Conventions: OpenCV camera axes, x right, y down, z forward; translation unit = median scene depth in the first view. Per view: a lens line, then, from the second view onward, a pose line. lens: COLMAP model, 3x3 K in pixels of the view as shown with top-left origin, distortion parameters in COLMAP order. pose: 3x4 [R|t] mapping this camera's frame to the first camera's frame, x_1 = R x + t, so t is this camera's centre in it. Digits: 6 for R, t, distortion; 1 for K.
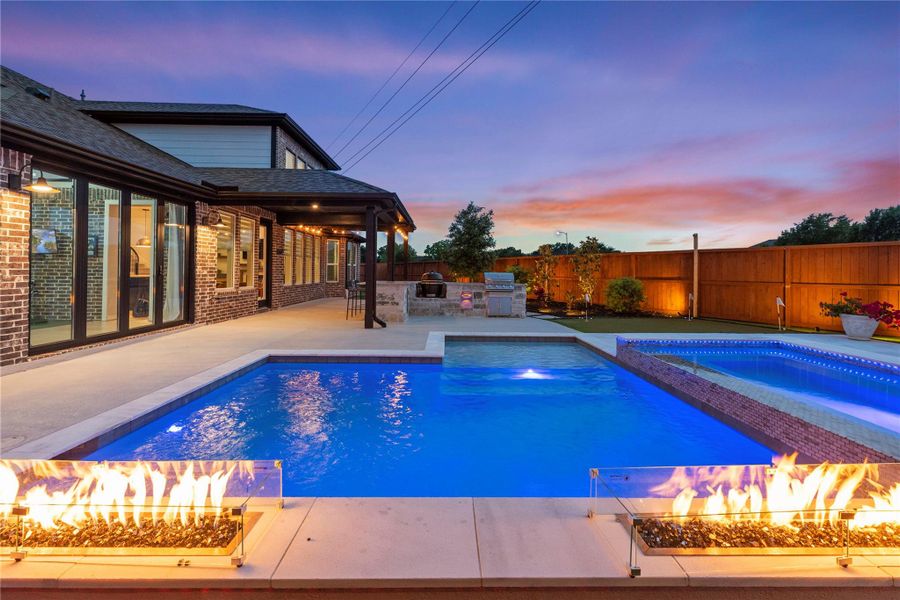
lens RADIAL K [[388.1, 0, 458.4], [0, 388.1, 269.3], [0, 0, 1]] dist [0.011603, 0.000082]
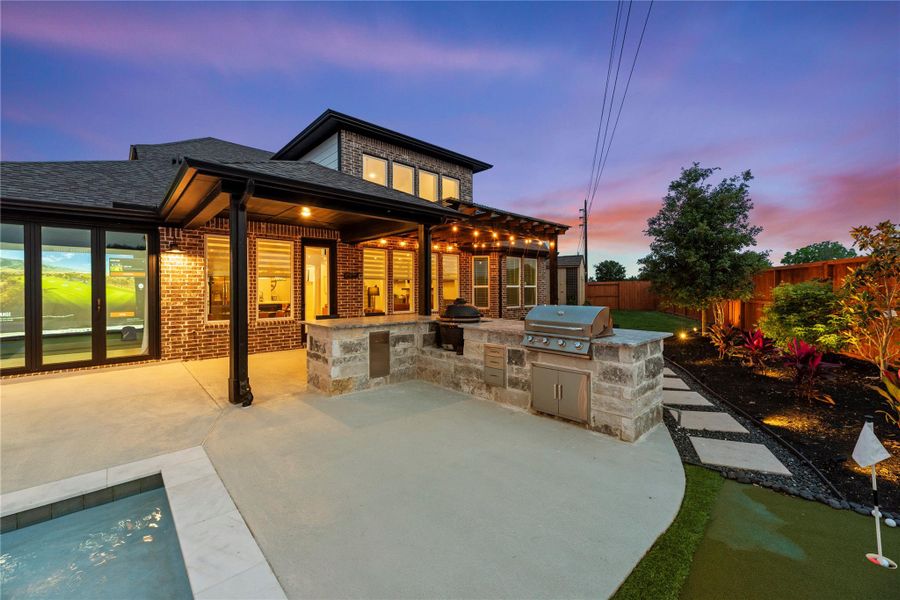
lens RADIAL K [[365.1, 0, 453.0], [0, 365.1, 288.5], [0, 0, 1]] dist [0.004870, 0.000334]
pose [[0.657229, -0.016784, -0.753504, 0.312434], [0.018512, 0.999810, -0.006123, -0.008347], [0.753463, -0.009925, 0.657415, 0.681434]]
